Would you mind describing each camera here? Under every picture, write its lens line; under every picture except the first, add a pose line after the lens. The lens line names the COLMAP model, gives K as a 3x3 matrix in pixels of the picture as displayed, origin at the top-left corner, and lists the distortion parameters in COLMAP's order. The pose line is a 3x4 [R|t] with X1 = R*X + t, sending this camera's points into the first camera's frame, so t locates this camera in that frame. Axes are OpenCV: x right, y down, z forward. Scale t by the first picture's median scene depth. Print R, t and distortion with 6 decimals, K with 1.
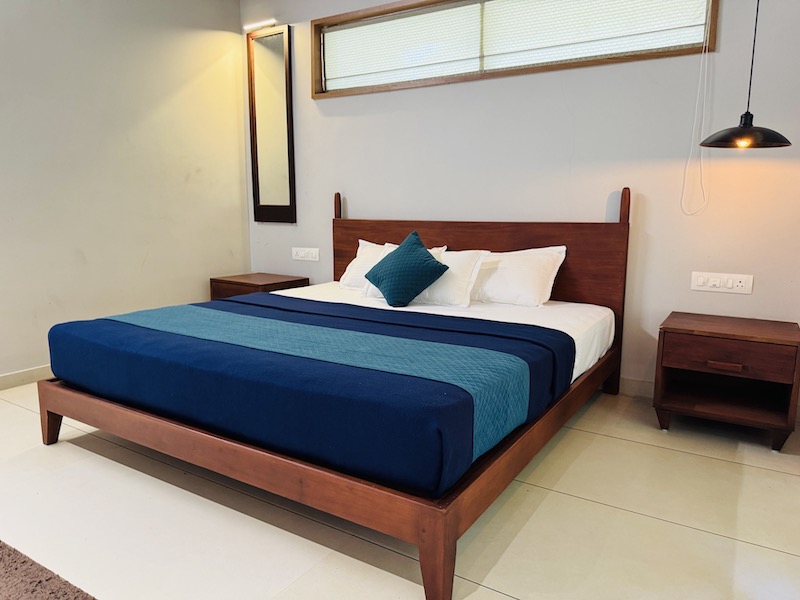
lens RADIAL K [[570.1, 0, 400.0], [0, 570.1, 300.0], [0, 0, 1]] dist [-0.000835, -0.002118]
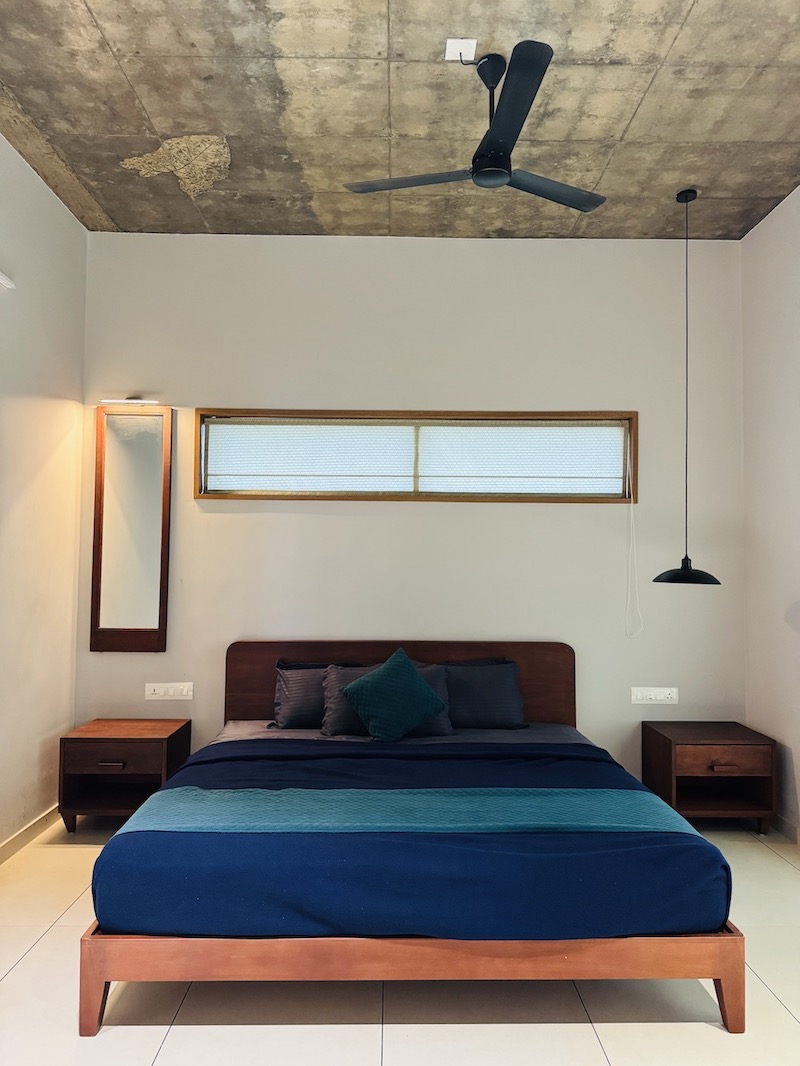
lens RADIAL K [[759.6, 0, 400.0], [0, 759.6, 533.0], [0, 0, 1]] dist [-0.000835, -0.002118]
pose [[0.843733, 0.037928, 0.535422, -0.483985], [0.088522, 0.974010, -0.208491, -0.053070], [-0.529414, 0.223307, 0.818447, -0.025626]]
